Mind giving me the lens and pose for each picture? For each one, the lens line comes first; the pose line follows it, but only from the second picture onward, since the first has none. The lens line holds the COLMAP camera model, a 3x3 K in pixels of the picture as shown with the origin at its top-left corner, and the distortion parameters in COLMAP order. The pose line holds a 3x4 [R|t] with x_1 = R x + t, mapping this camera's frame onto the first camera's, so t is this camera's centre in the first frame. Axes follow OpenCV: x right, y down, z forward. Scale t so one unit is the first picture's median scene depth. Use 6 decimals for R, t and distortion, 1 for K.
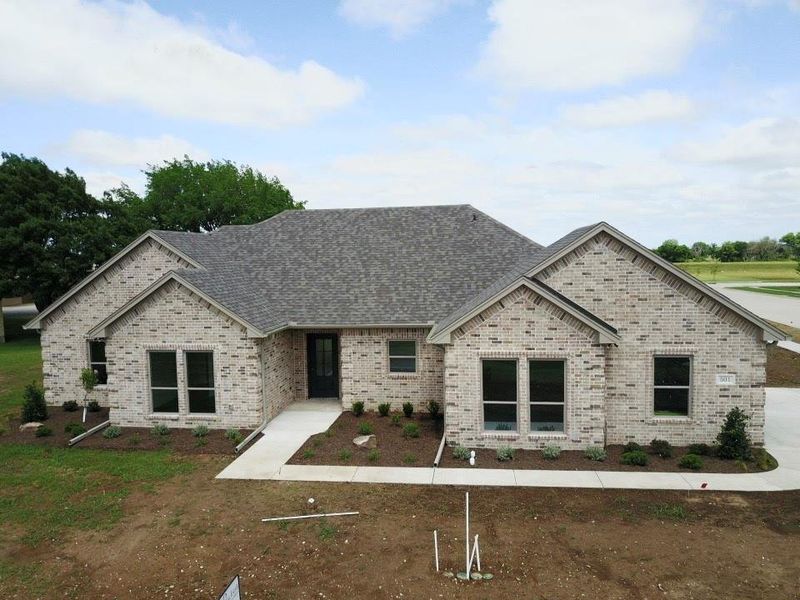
lens RADIAL K [[469.4, 0, 417.8], [0, 469.4, 298.6], [0, 0, 1]] dist [0.000999, -0.000477]
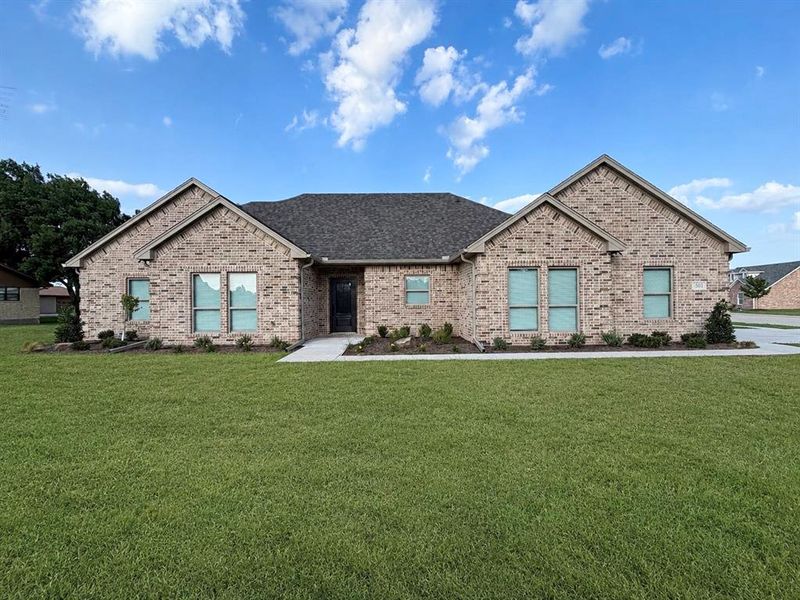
lens RADIAL K [[318.9, 0, 400.0], [0, 318.9, 300.0], [0, 0, 1]] dist [0.001001, 0.000145]
pose [[0.992483, 0.007666, 0.122142, -0.195608], [0.000291, 0.997886, -0.064994, 0.226051], [-0.122382, 0.064541, 0.990382, 0.226742]]
